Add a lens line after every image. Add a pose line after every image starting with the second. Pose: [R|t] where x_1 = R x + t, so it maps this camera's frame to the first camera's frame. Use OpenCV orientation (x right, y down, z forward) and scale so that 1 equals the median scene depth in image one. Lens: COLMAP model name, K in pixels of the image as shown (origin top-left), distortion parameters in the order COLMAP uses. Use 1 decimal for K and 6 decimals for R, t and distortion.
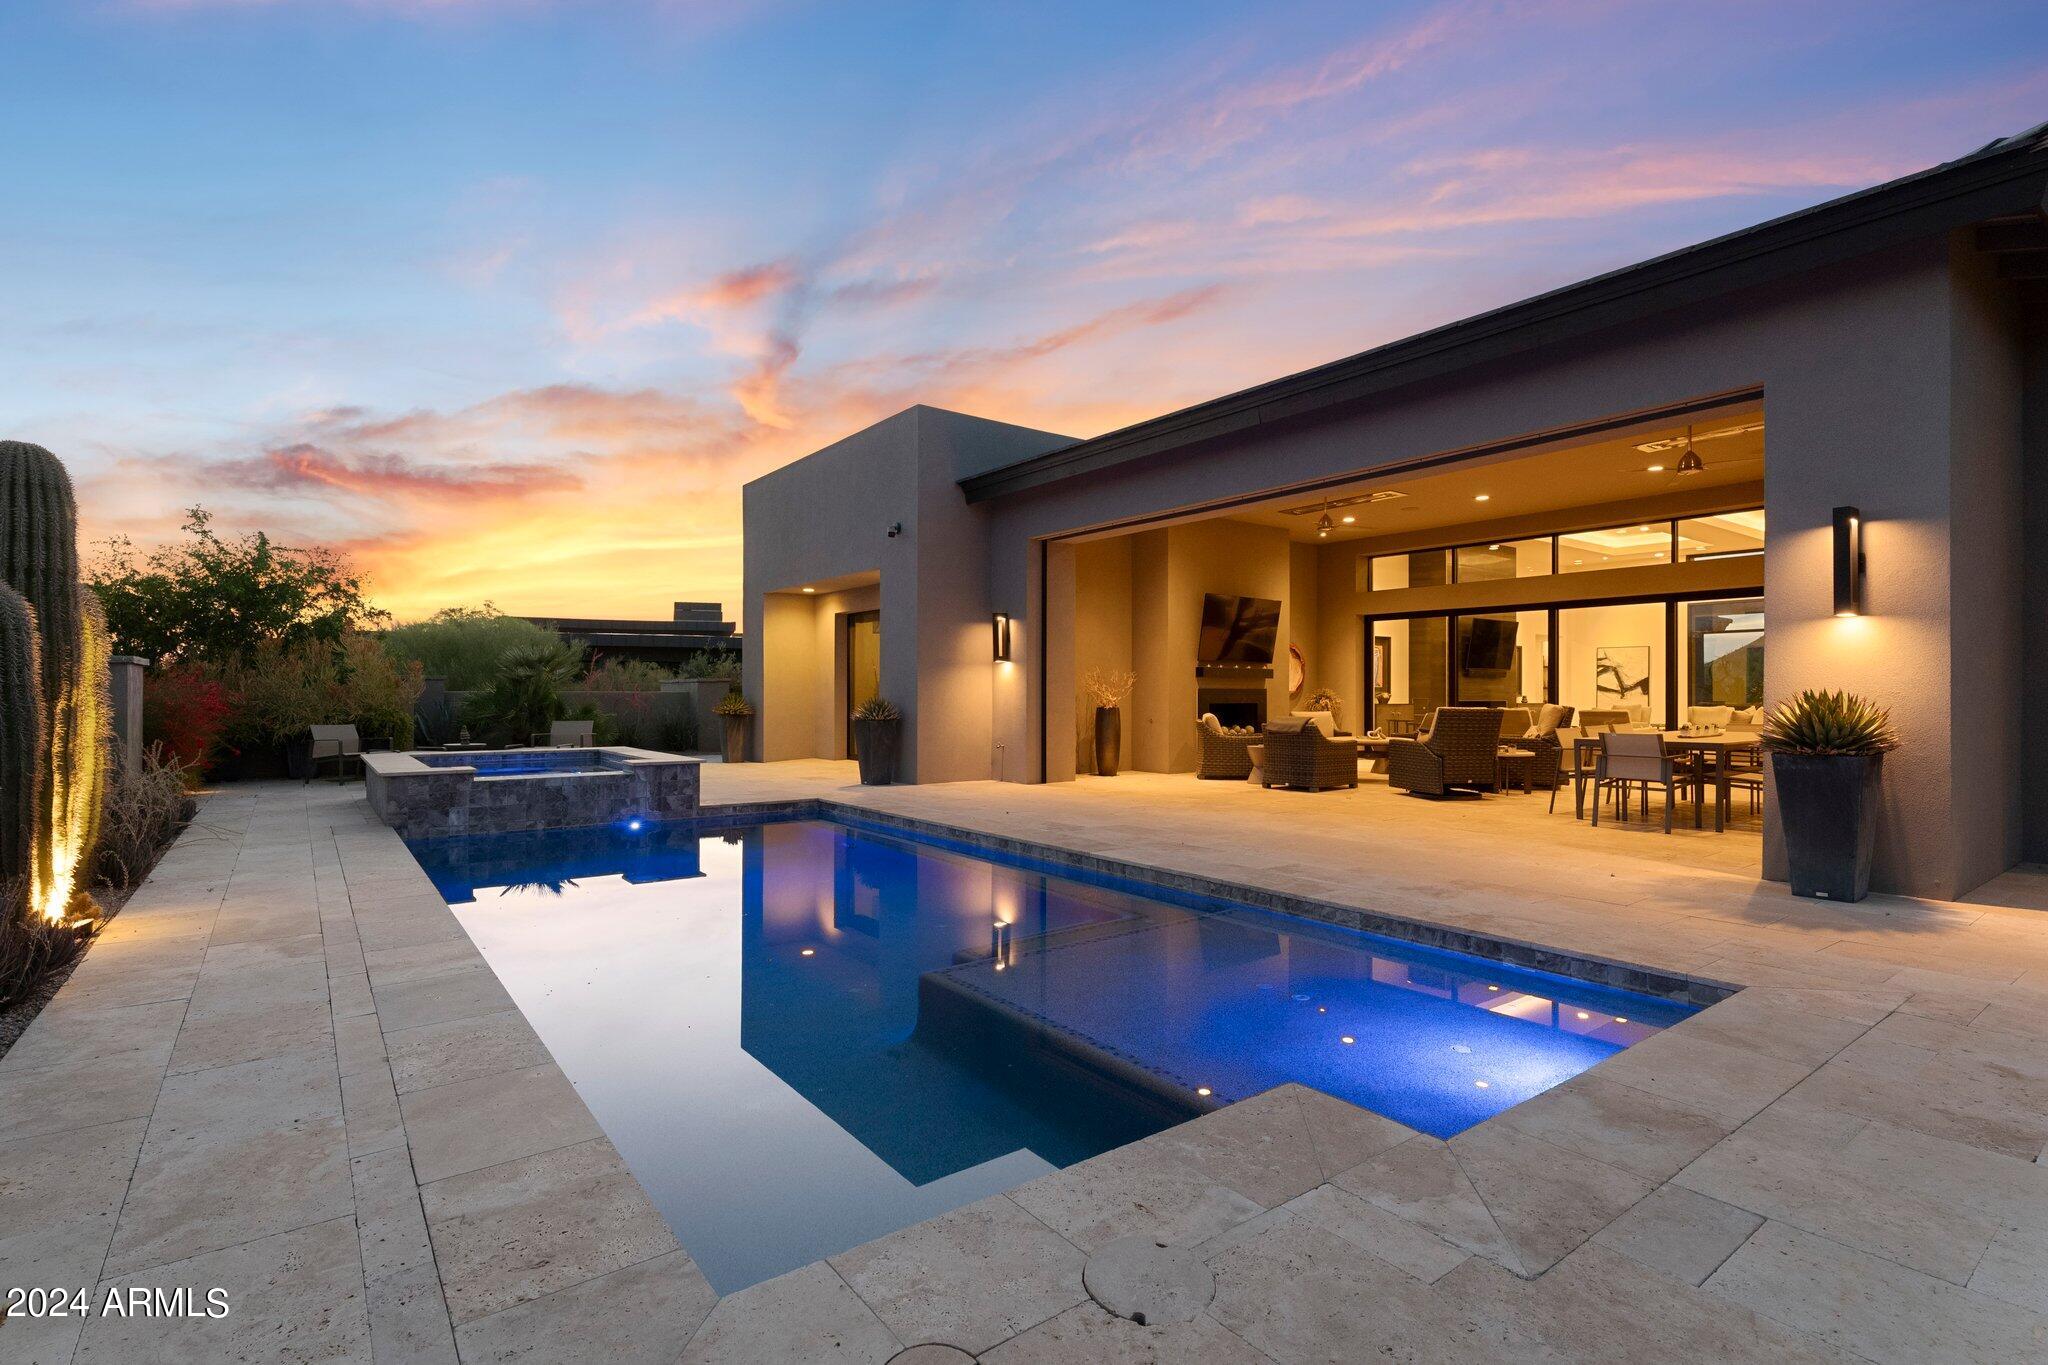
lens RADIAL K [[968.2, 0, 1024.0], [0, 968.2, 682.5], [0, 0, 1]] dist [-0.000113, 0.000037]
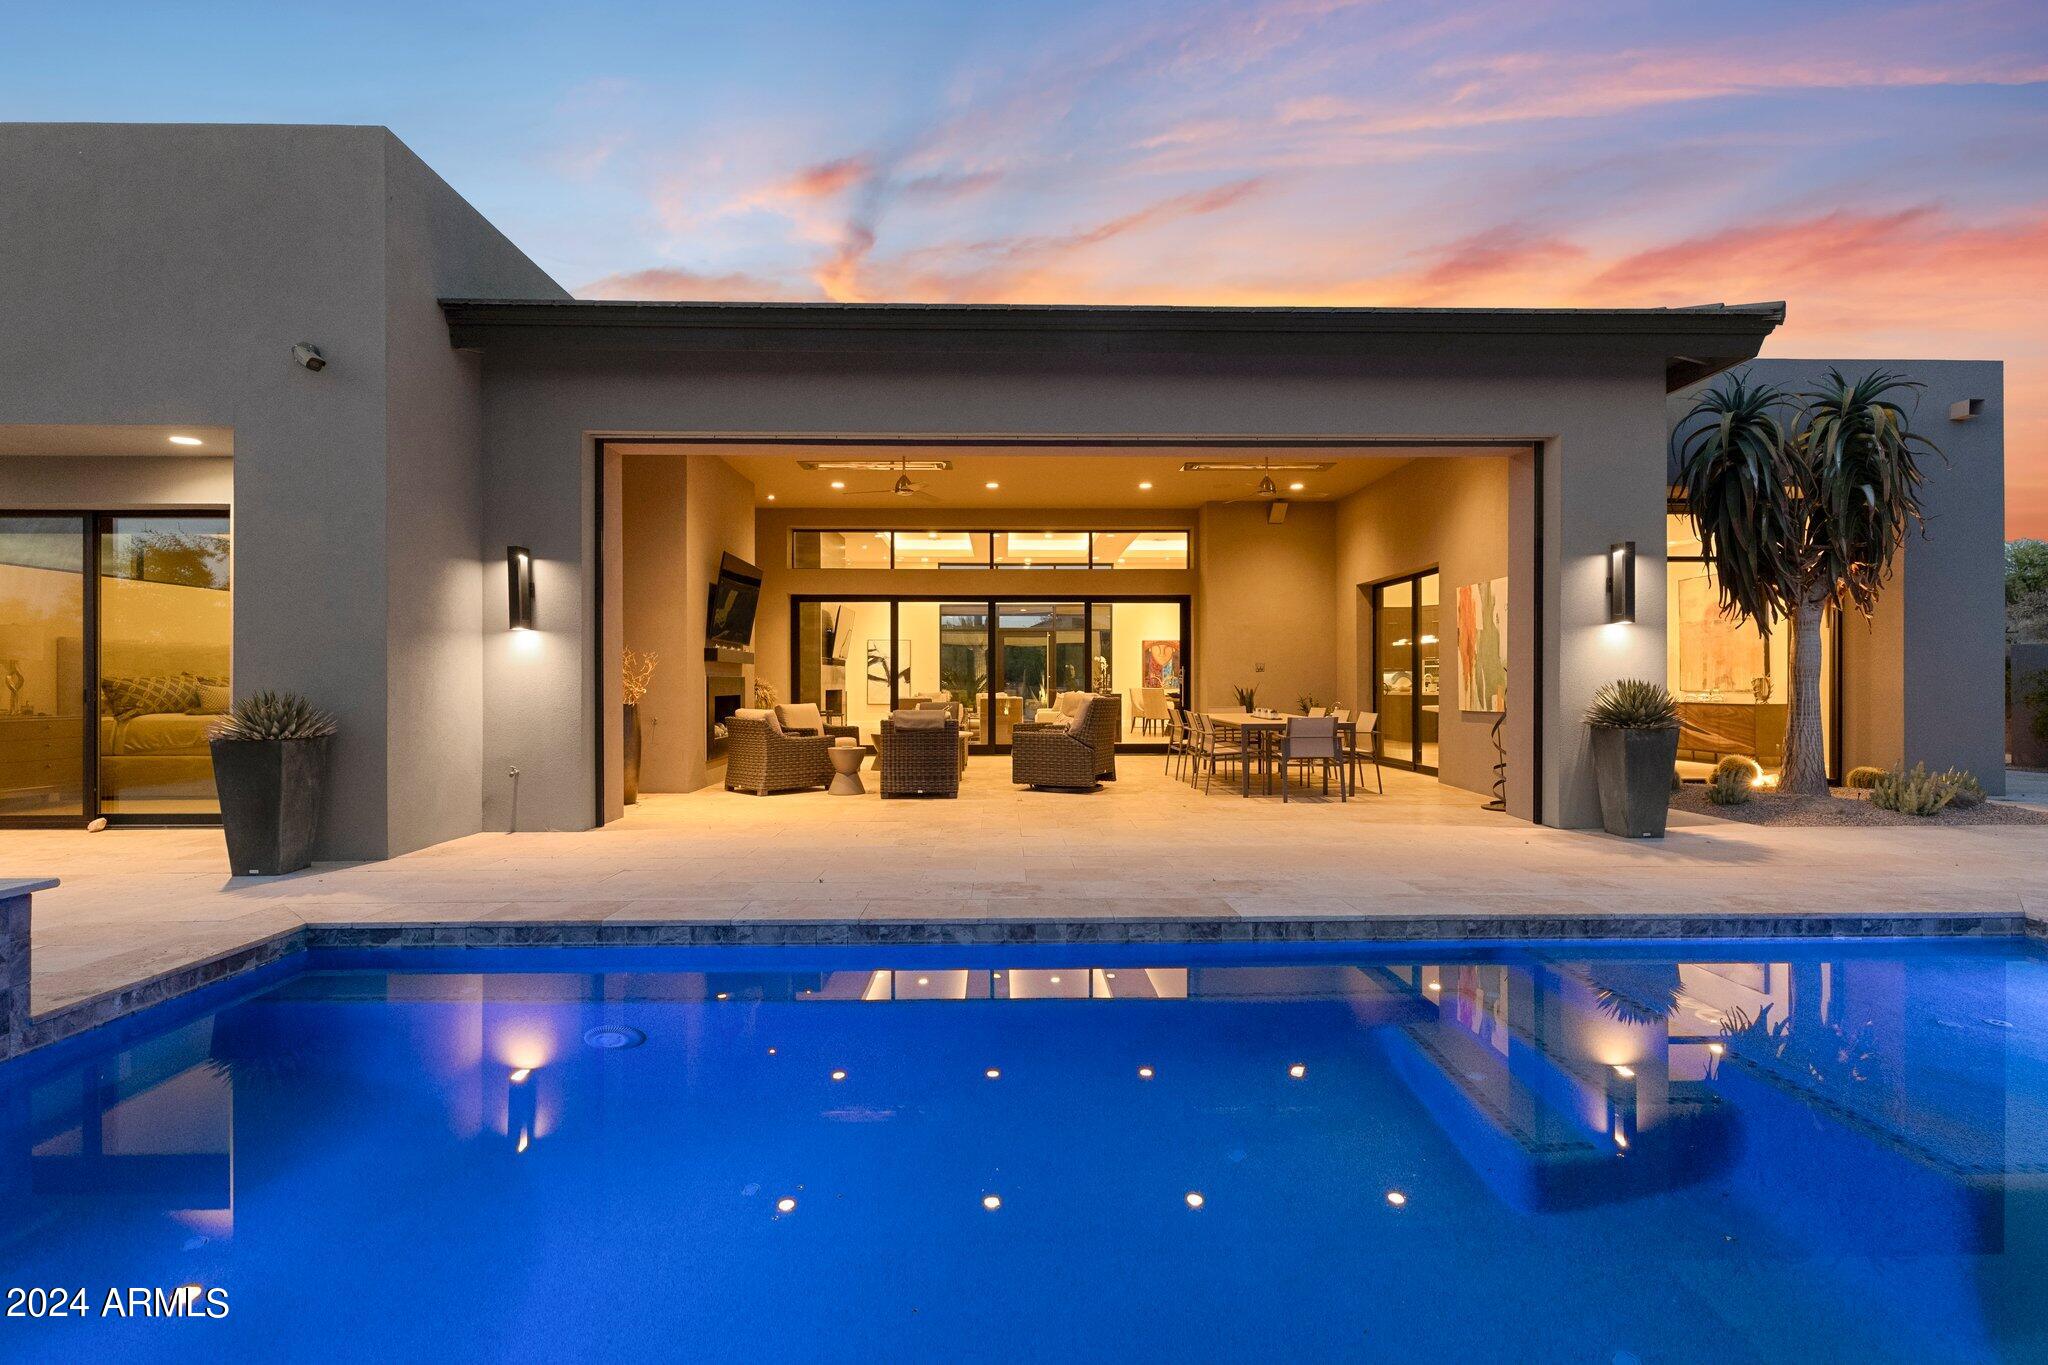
lens RADIAL K [[947.6, 0, 1021.2], [0, 947.6, 675.3], [0, 0, 1]] dist [-0.000314, 0.000159]
pose [[0.590079, 0.002828, 0.807340, -0.309770], [-0.005052, 0.999987, 0.000190, 0.005264], [-0.807329, -0.004191, 0.590086, 0.412512]]
